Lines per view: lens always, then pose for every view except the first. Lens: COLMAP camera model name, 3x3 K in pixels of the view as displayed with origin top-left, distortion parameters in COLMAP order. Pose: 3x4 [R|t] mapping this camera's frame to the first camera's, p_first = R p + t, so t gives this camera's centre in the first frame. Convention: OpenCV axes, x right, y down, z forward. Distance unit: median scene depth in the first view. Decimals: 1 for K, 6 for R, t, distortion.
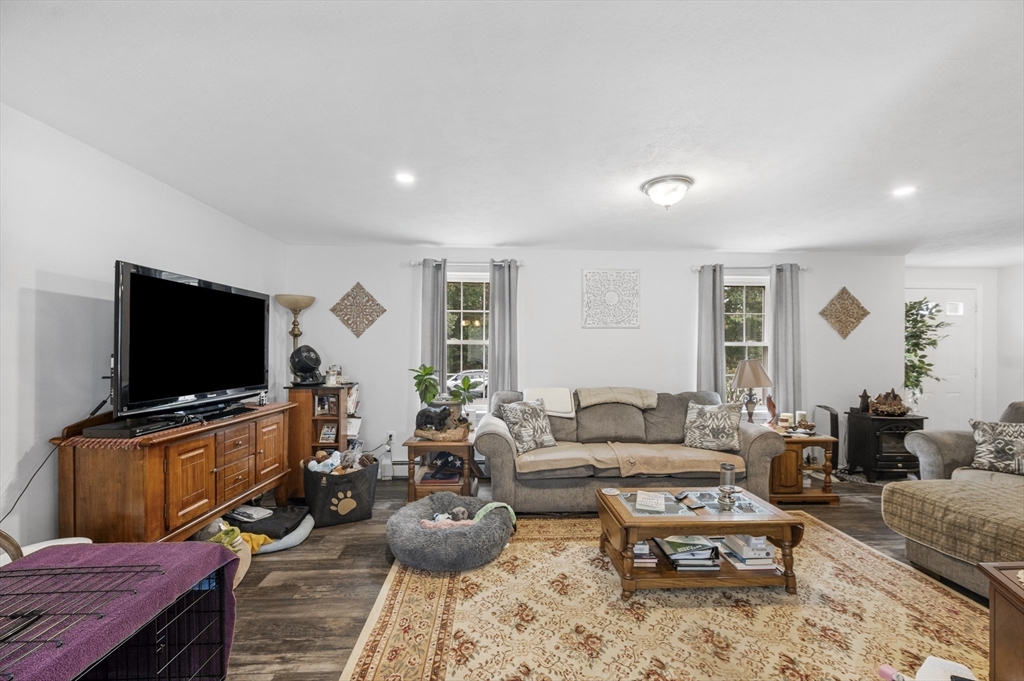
lens RADIAL K [[410.2, 0, 515.9], [0, 410.2, 347.2], [0, 0, 1]] dist [0.001092, 0.000157]
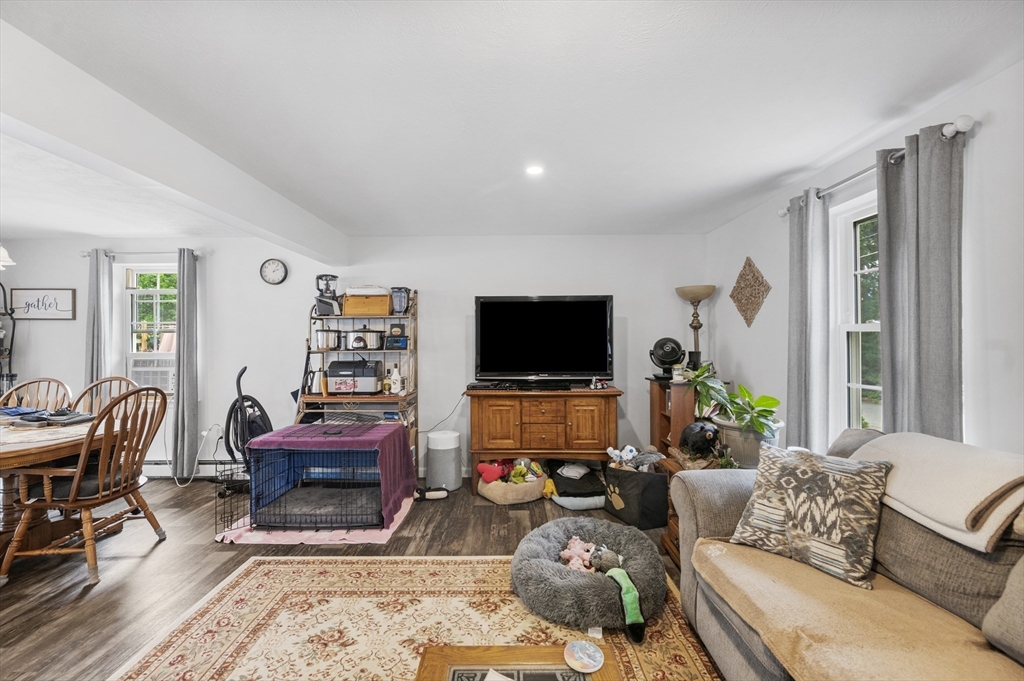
lens RADIAL K [[410.2, 0, 515.5], [0, 410.2, 339.9], [0, 0, 1]] dist [0.001092, 0.000157]
pose [[-0.033629, -0.006381, -0.999414, 0.724655], [0.009323, 0.999934, -0.006698, 0.003878], [0.999391, -0.009543, -0.033567, 0.990610]]
